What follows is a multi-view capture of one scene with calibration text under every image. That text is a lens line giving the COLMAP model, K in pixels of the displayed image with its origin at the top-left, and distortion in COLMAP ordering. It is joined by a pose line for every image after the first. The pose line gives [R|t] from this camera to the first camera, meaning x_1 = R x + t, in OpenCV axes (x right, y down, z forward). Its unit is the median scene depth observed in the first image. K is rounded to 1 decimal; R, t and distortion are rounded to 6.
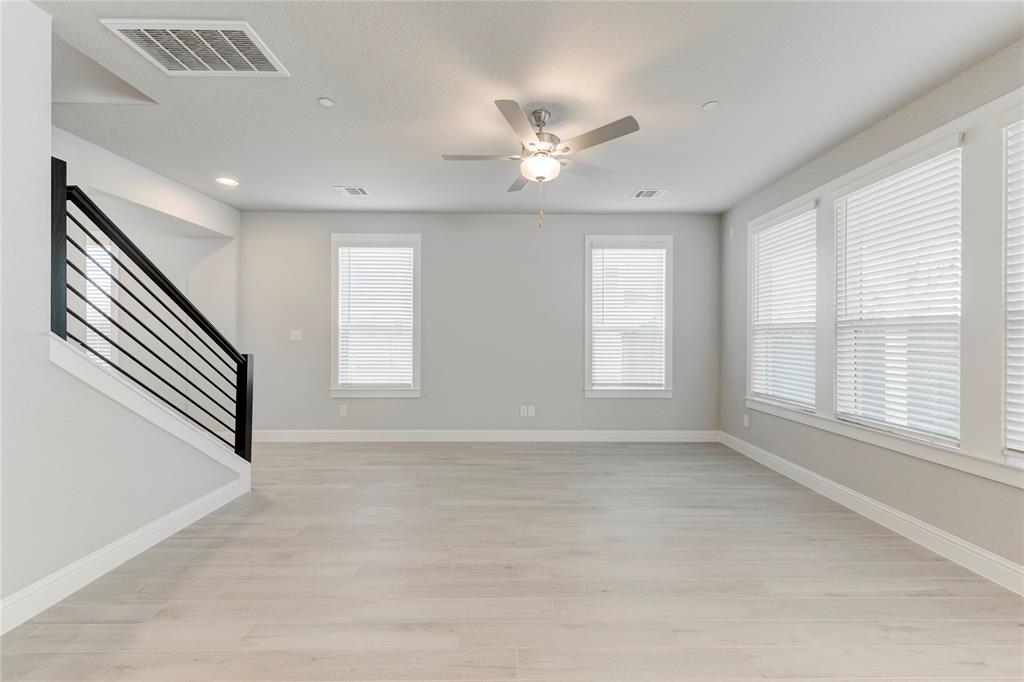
lens RADIAL K [[401.1, 0, 514.3], [0, 401.1, 334.9], [0, 0, 1]] dist [0.006968, -0.000937]
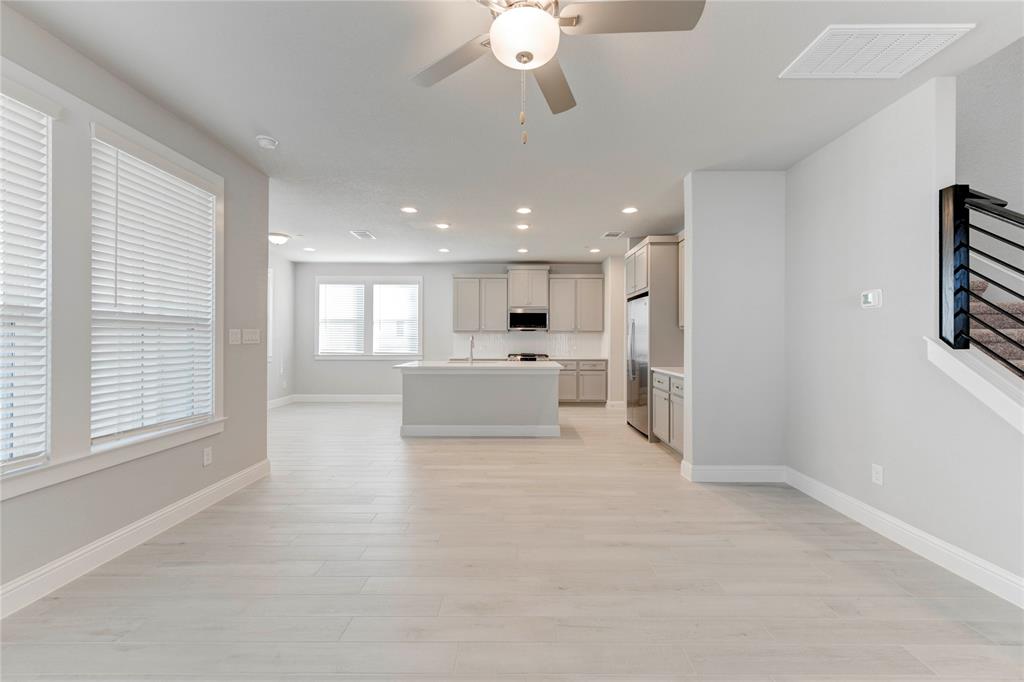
lens RADIAL K [[401.1, 0, 518.4], [0, 401.1, 338.2], [0, 0, 1]] dist [0.006968, -0.000937]
pose [[-0.999893, -0.007240, 0.012677, 0.050098], [-0.007333, 0.999947, -0.007244, 0.009503], [-0.012624, -0.007337, -0.999893, 1.294765]]
